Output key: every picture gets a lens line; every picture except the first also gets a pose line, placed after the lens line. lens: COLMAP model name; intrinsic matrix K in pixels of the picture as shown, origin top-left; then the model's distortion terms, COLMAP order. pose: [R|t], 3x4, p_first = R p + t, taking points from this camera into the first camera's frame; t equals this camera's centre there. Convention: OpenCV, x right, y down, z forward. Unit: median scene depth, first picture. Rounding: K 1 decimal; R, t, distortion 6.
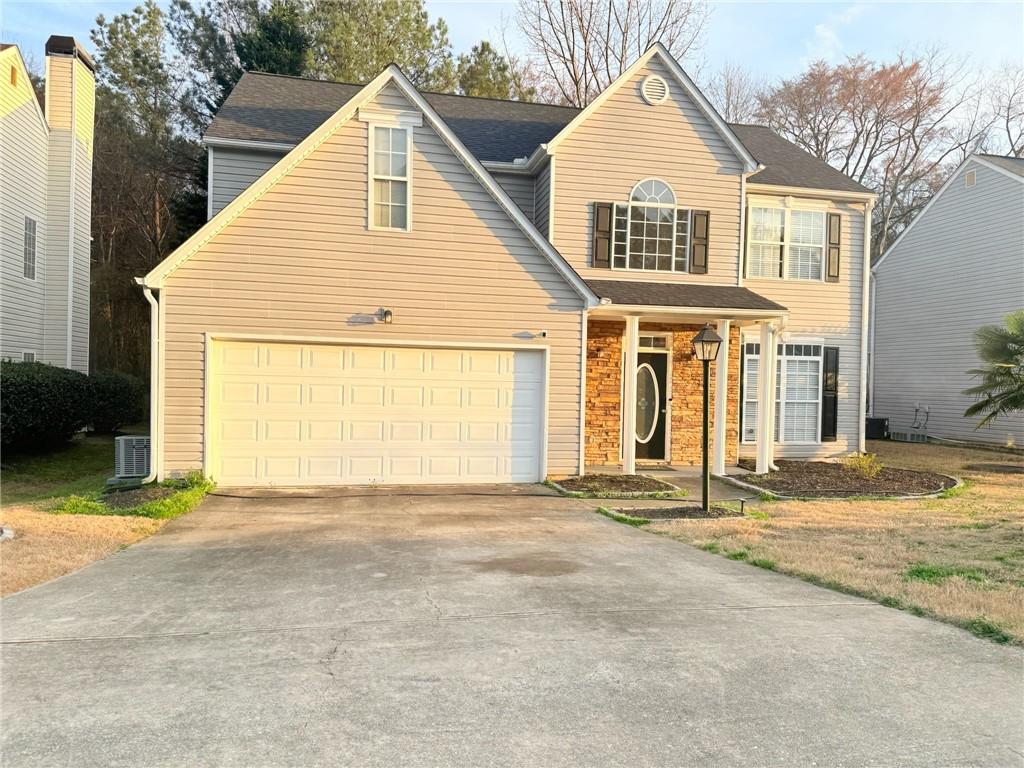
lens RADIAL K [[703.5, 0, 512.0], [0, 703.5, 384.0], [0, 0, 1]] dist [0.122192, -0.168489]
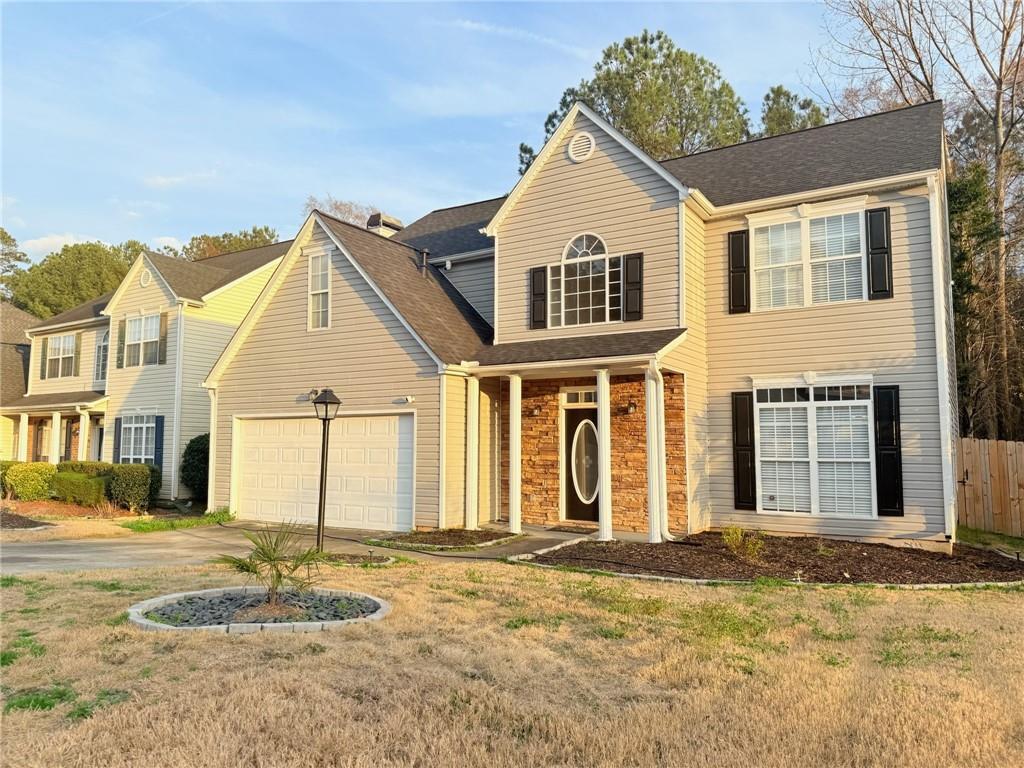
lens RADIAL K [[703.5, 0, 512.0], [0, 703.5, 384.0], [0, 0, 1]] dist [0.122192, -0.168489]
pose [[0.721193, -0.079176, -0.688194, 0.781728], [0.013687, 0.994882, -0.100117, 0.017224], [0.692599, 0.062785, 0.718586, 0.236289]]
